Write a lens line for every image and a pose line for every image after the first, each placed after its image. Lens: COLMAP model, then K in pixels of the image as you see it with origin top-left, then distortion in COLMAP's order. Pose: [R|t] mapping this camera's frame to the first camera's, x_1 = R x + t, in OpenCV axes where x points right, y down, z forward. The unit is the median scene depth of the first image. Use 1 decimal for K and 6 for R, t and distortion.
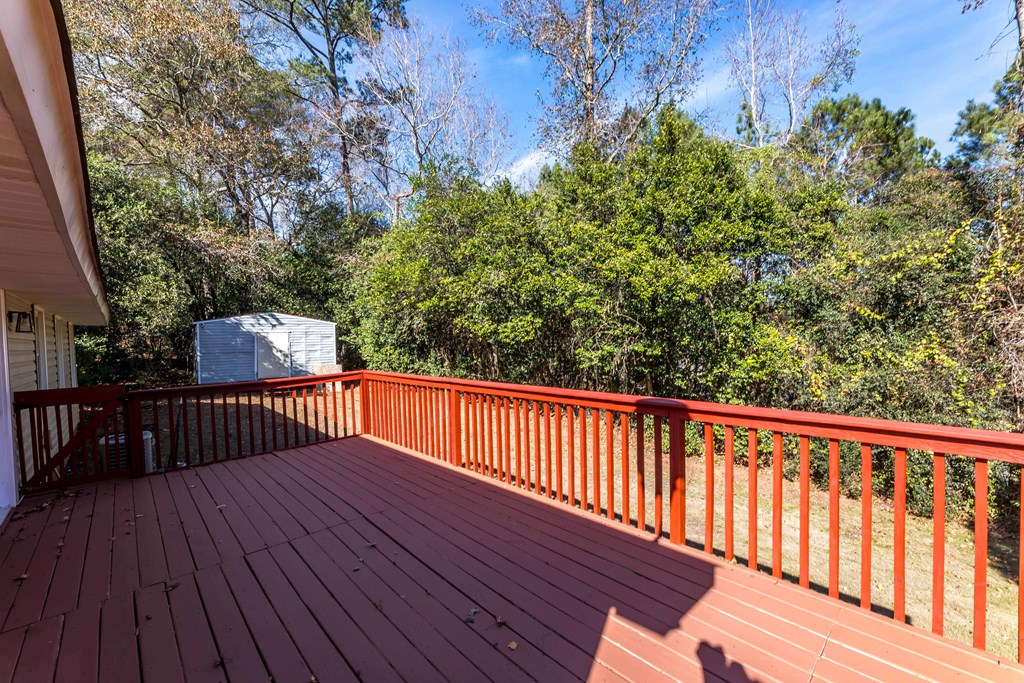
lens RADIAL K [[437.3, 0, 513.9], [0, 437.3, 338.2], [0, 0, 1]] dist [-0.003990, 0.000222]
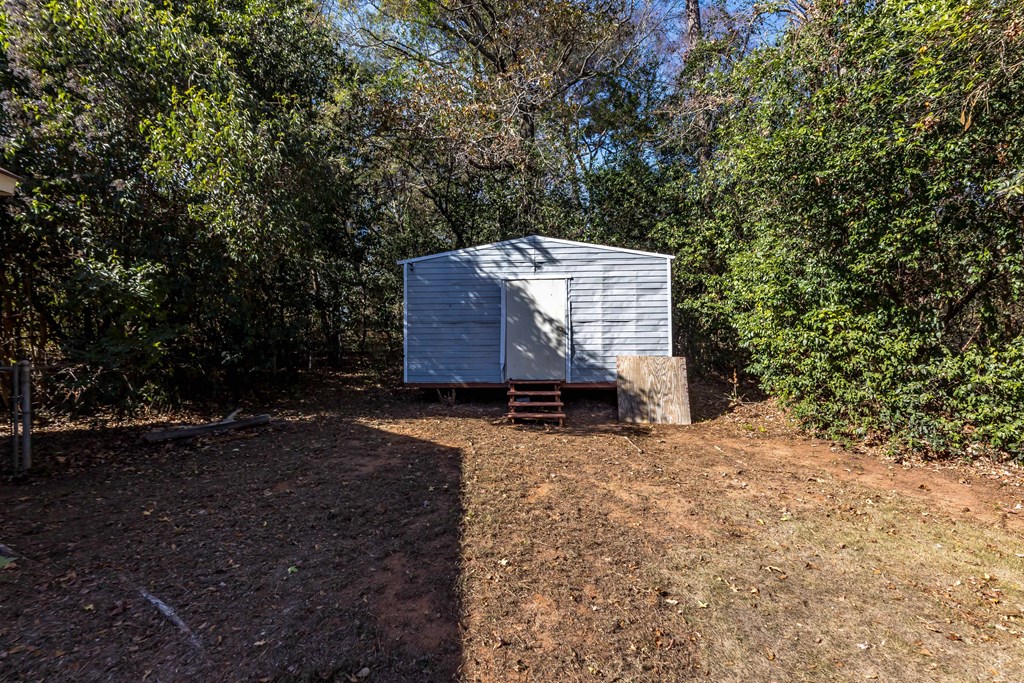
lens RADIAL K [[437.3, 0, 510.3], [0, 437.3, 339.0], [0, 0, 1]] dist [-0.003990, 0.000222]
pose [[0.740007, 0.000561, -0.672599, -0.262146], [-0.006173, 0.999963, -0.005958, 0.051110], [0.672571, 0.008561, 0.739983, 0.638680]]
